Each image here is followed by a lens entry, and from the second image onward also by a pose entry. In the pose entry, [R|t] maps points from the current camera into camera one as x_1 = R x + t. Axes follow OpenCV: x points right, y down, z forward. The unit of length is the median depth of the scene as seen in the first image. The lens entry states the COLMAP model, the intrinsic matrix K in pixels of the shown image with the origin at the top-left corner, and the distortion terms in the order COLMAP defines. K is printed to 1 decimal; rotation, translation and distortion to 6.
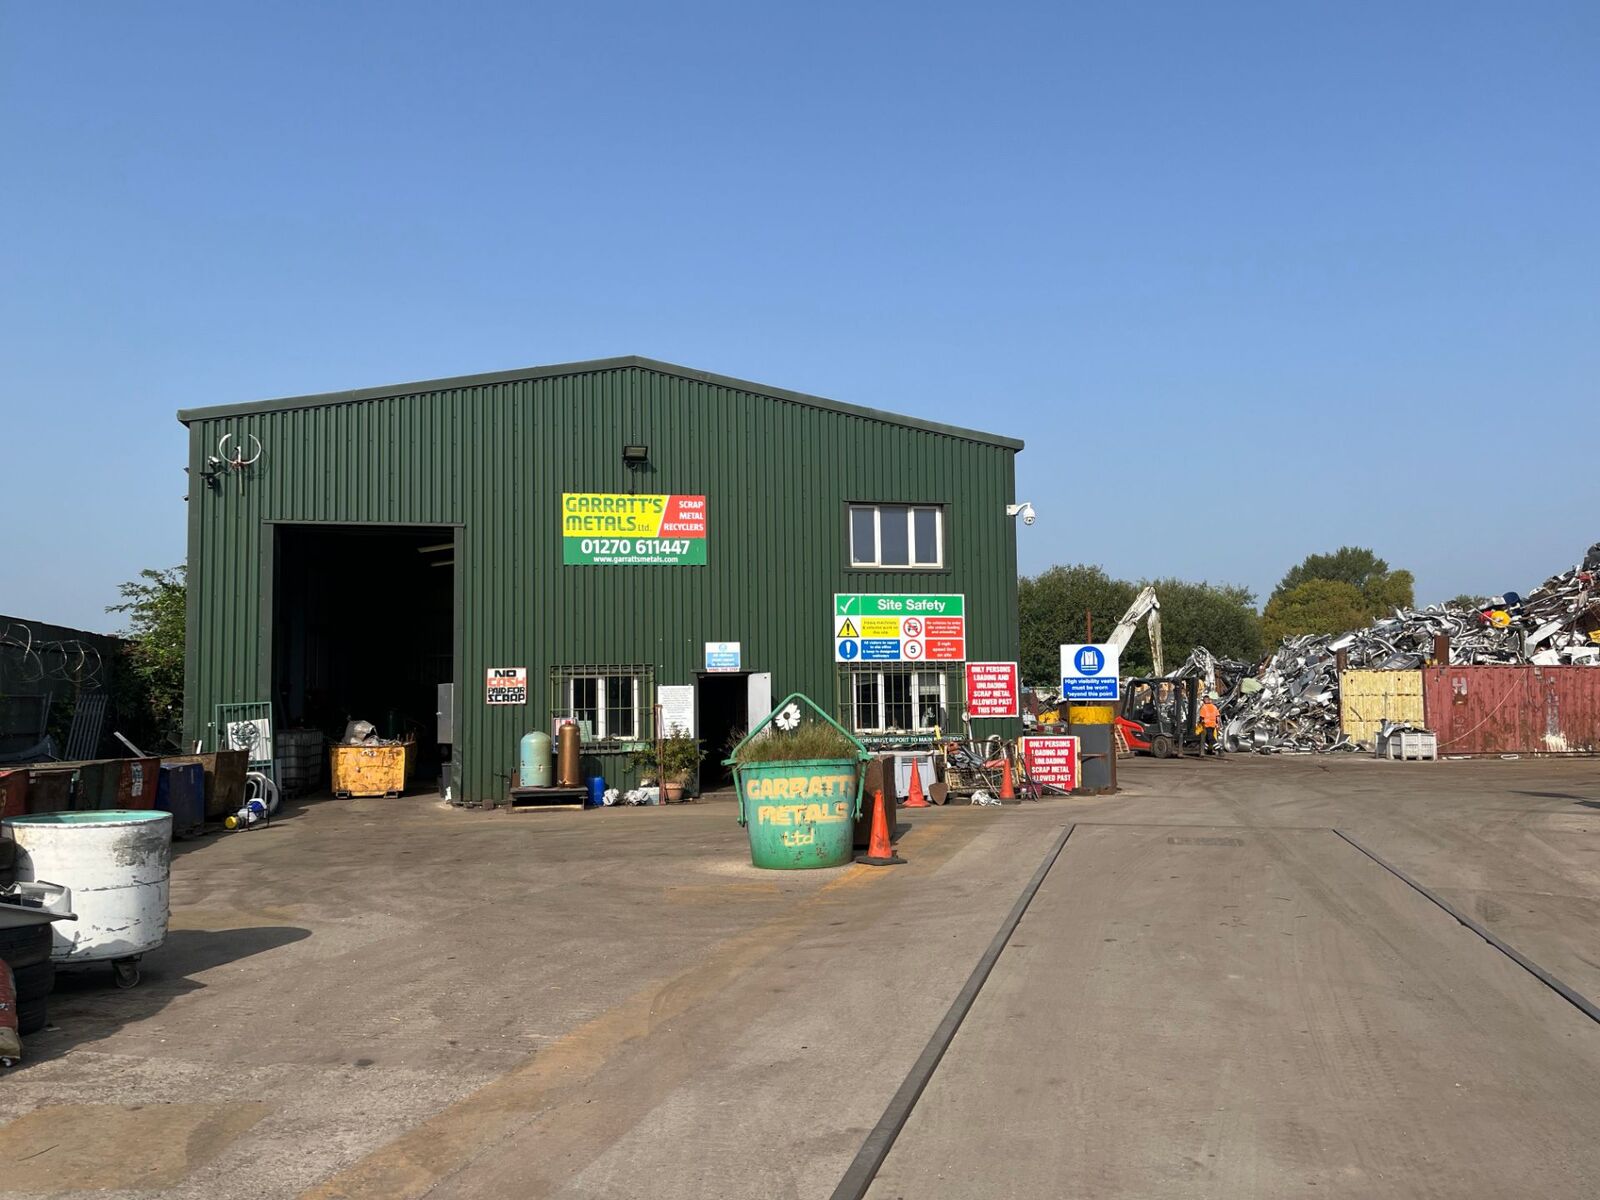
lens RADIAL K [[1207.9, 0, 792.0], [0, 1207.9, 617.9], [0, 0, 1]] dist [0.078871, -0.108501]
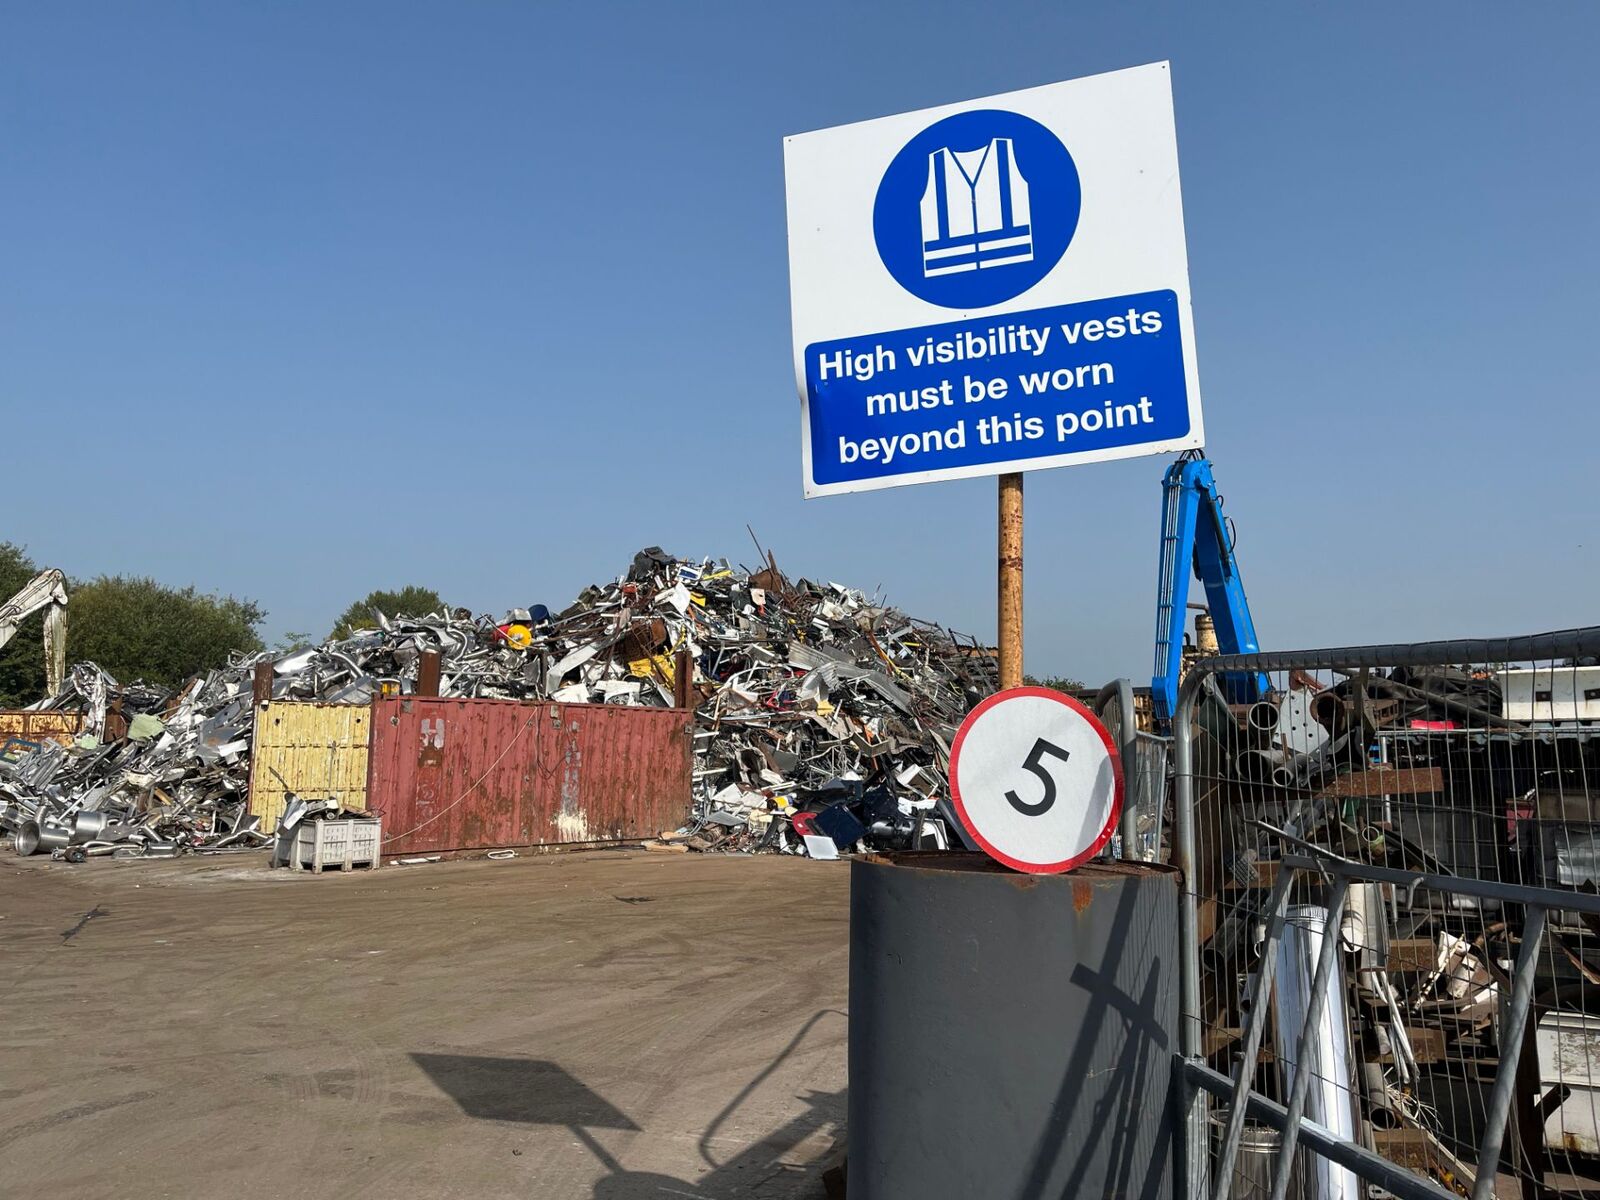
lens RADIAL K [[1207.9, 0, 815.7], [0, 1207.9, 606.4], [0, 0, 1]] dist [0.078871, -0.108501]
pose [[0.740099, 0.093703, 0.665938, 0.293986], [-0.061966, 0.995534, -0.071214, 0.026116], [-0.669637, 0.011440, 0.742600, 0.457879]]
